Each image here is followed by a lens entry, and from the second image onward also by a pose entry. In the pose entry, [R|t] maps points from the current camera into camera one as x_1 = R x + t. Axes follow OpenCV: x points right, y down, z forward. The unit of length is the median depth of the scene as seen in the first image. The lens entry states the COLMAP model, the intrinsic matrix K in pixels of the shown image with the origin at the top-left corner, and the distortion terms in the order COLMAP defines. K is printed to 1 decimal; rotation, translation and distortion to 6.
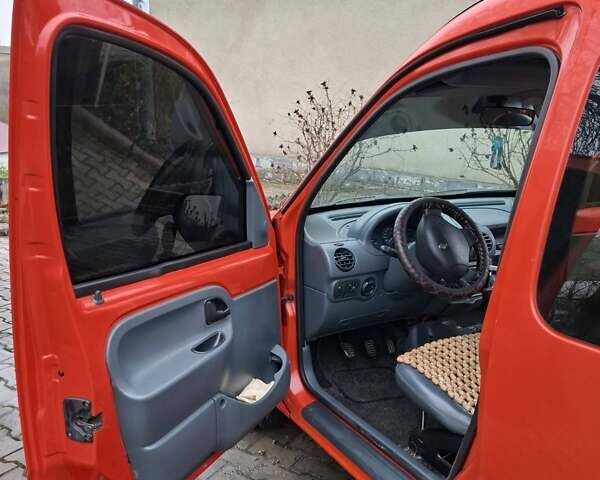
lens RADIAL K [[552.9, 0, 296.6], [0, 552.9, 241.3], [0, 0, 1]] dist [0.040932, 0.000000]
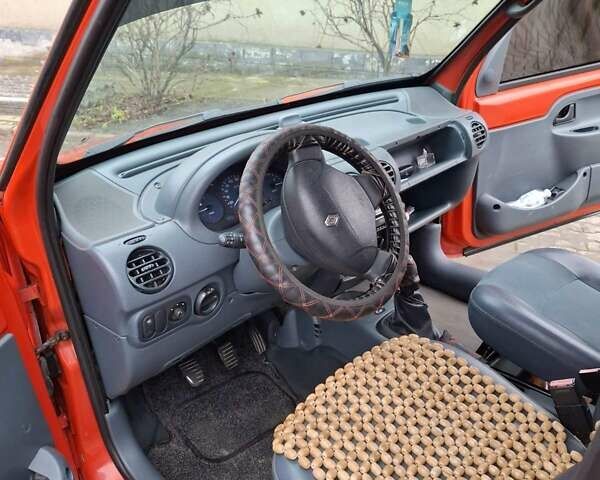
lens RADIAL K [[552.9, 0, 304.8], [0, 552.9, 240.1], [0, 0, 1]] dist [0.040932, 0.000000]
pose [[0.958837, -0.154276, 0.238392, 0.102479], [0.097586, 0.967430, 0.233571, -0.095130], [-0.266662, -0.200693, 0.942663, 0.473762]]
